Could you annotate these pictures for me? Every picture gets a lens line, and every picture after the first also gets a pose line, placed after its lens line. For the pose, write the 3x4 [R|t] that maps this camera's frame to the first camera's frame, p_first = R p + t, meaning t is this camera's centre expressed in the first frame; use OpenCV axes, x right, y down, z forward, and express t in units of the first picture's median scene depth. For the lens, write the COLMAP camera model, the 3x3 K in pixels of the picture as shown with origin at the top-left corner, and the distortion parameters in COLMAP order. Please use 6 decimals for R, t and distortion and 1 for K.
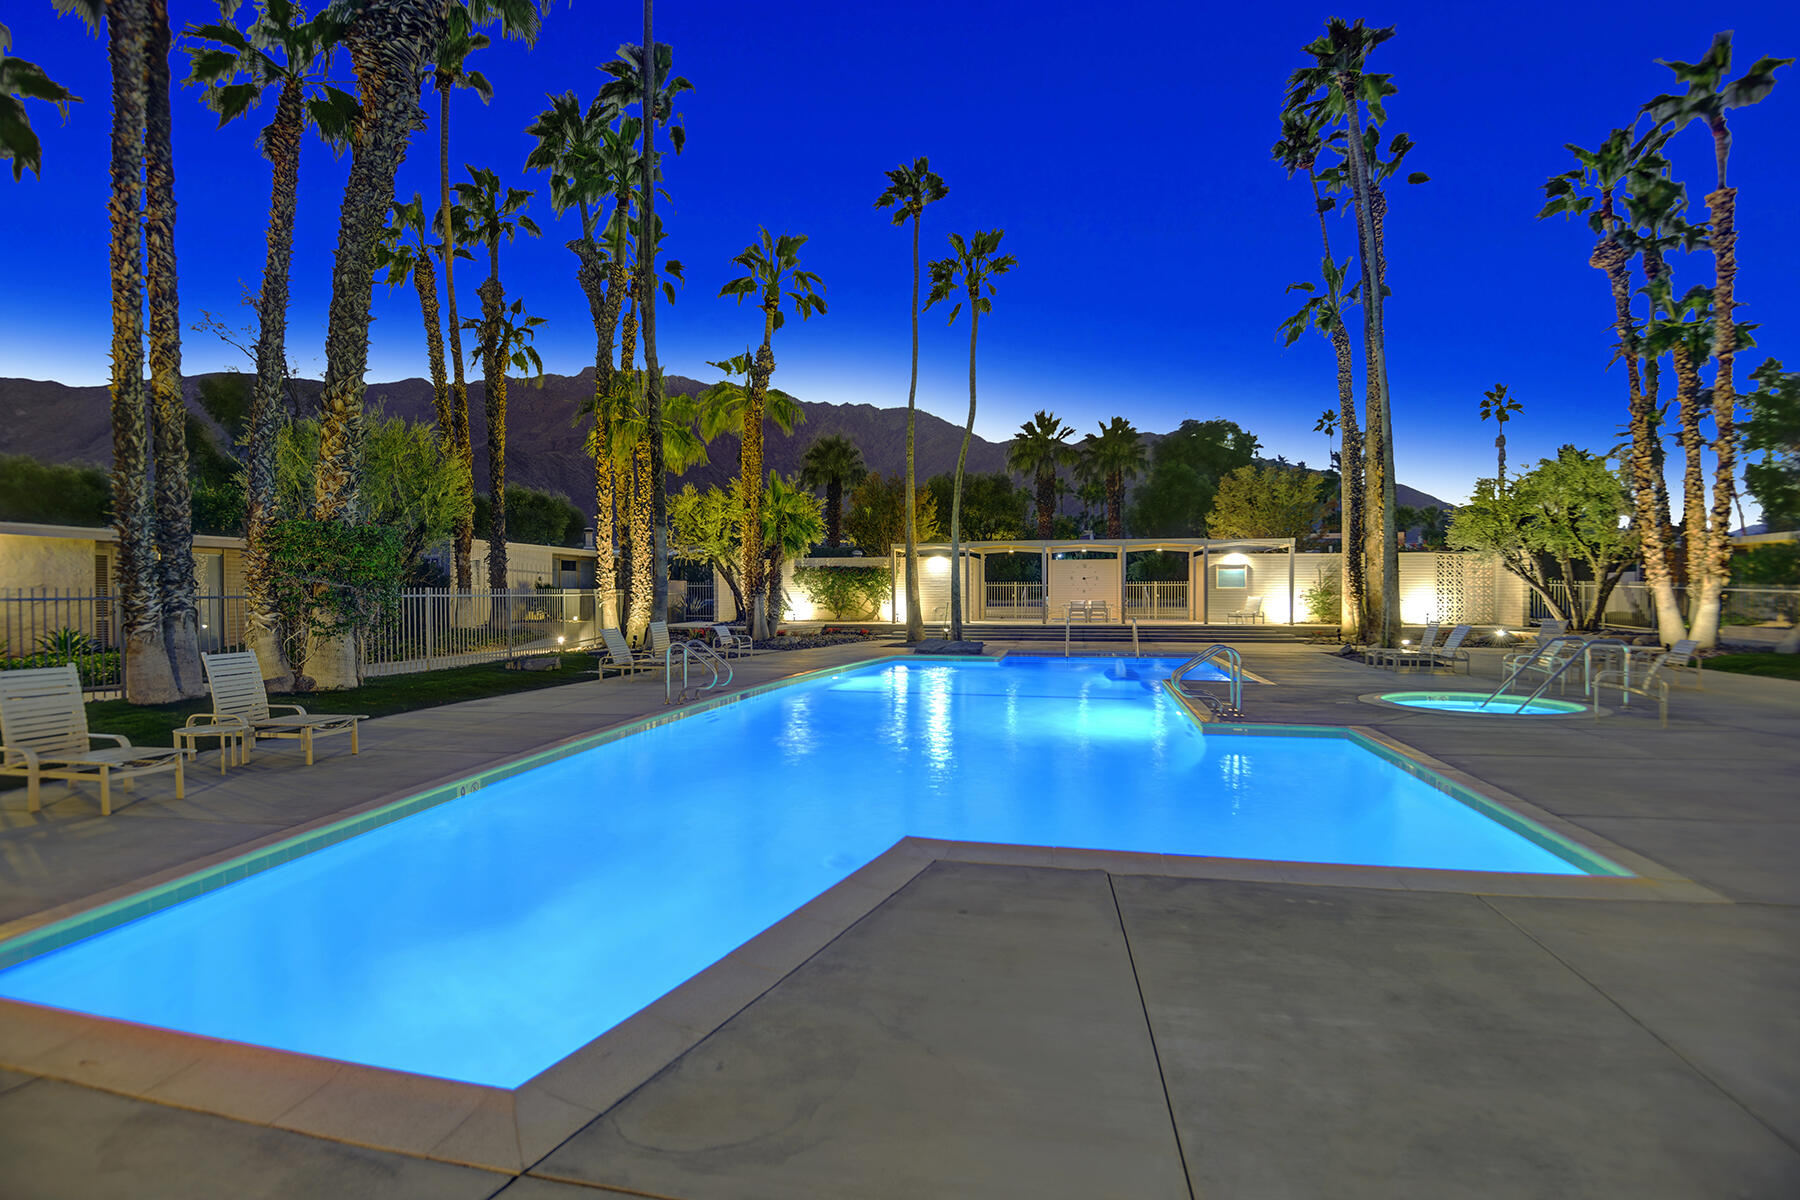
lens RADIAL K [[833.1, 0, 896.8], [0, 833.1, 595.1], [0, 0, 1]] dist [-0.007625, -0.015842]
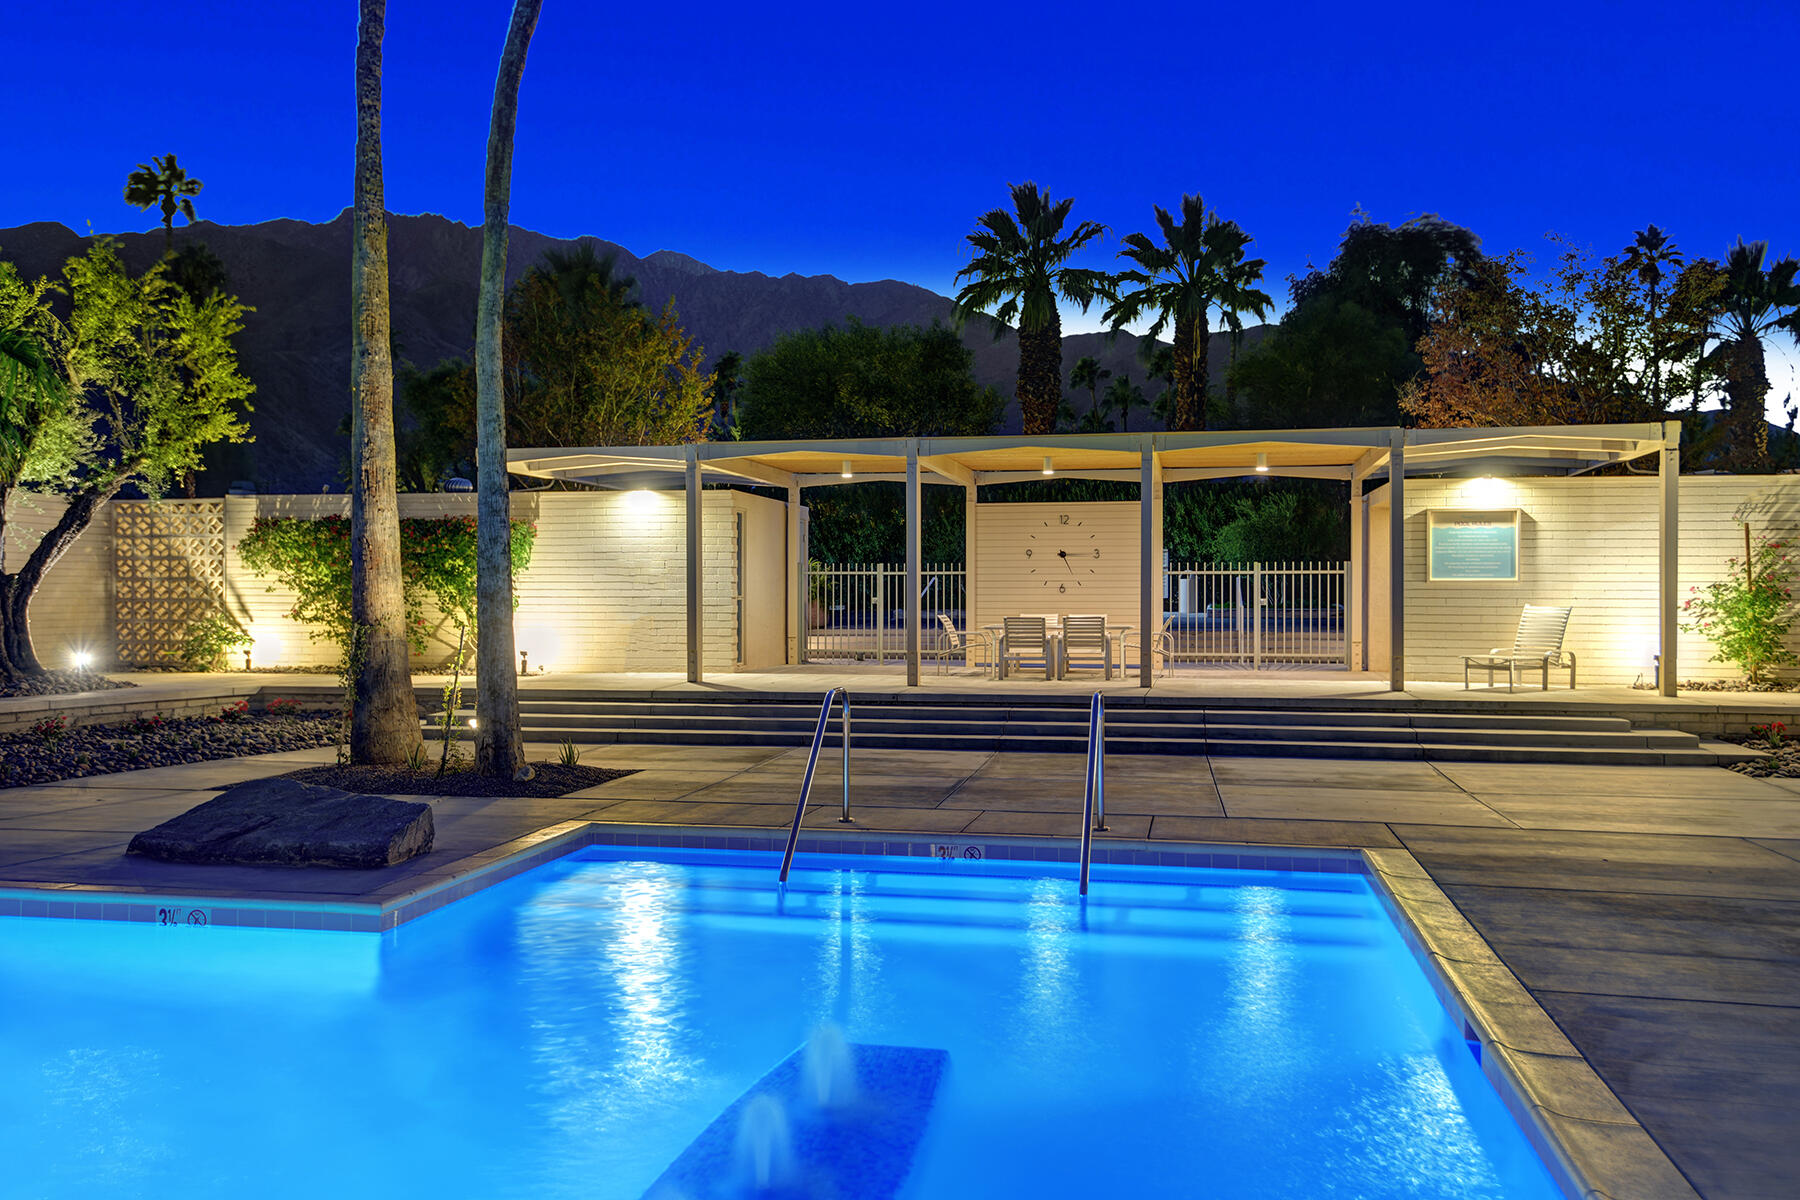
lens RADIAL K [[1411.0, 0, 900.0], [0, 1411.0, 600.0], [0, 0, 1]] dist [0.063246, -0.000807]
pose [[0.999778, 0.002831, 0.020873, 0.146082], [-0.002819, 0.999996, -0.000619, 0.000567], [-0.020875, 0.000560, 0.999782, 0.395610]]
